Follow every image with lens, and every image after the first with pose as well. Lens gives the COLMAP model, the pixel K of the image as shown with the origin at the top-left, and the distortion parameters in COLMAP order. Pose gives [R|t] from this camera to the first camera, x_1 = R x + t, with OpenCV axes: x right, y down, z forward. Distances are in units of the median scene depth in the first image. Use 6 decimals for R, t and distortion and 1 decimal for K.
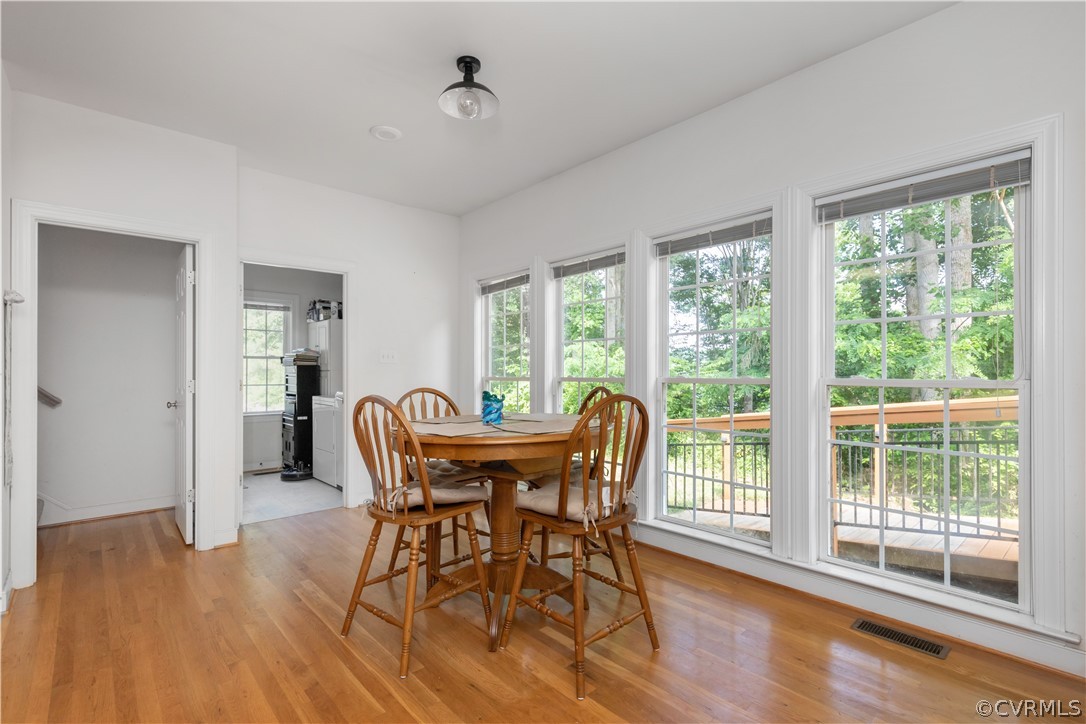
lens RADIAL K [[499.3, 0, 542.6], [0, 499.3, 367.1], [0, 0, 1]] dist [-0.001289, -0.000136]
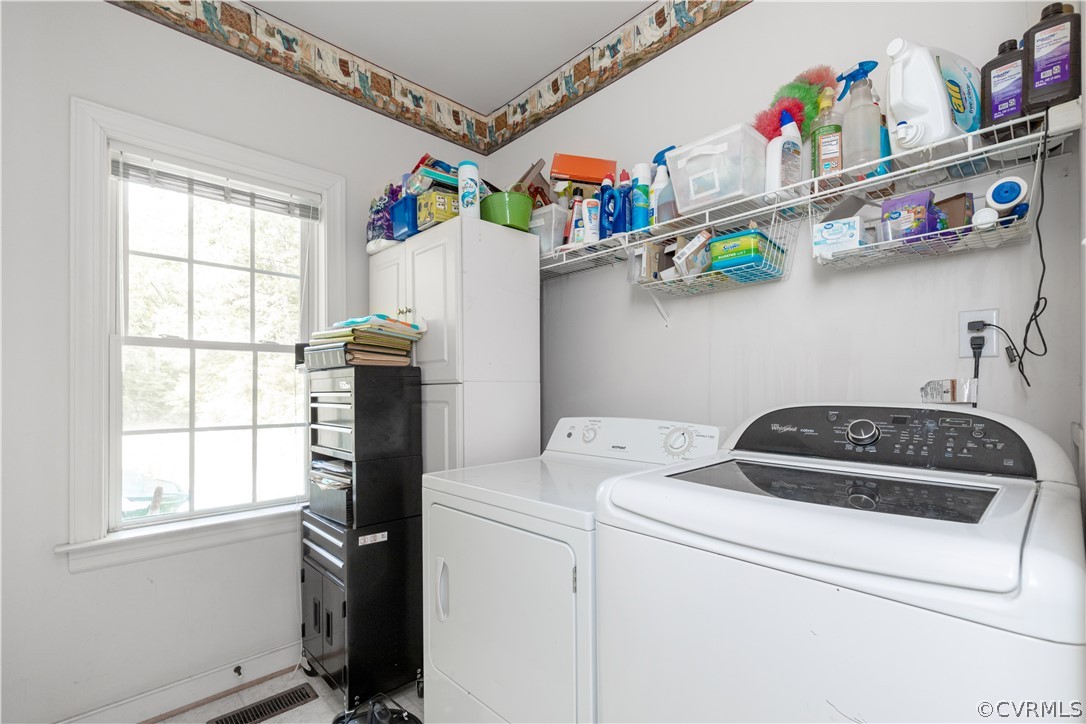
lens RADIAL K [[499.3, 0, 545.1], [0, 499.3, 386.1], [0, 0, 1]] dist [-0.001289, -0.000136]
pose [[0.999745, -0.006463, 0.021625, -0.370869], [0.006641, 0.999945, -0.008167, 0.011945], [-0.021571, 0.008308, 0.999733, 0.671670]]
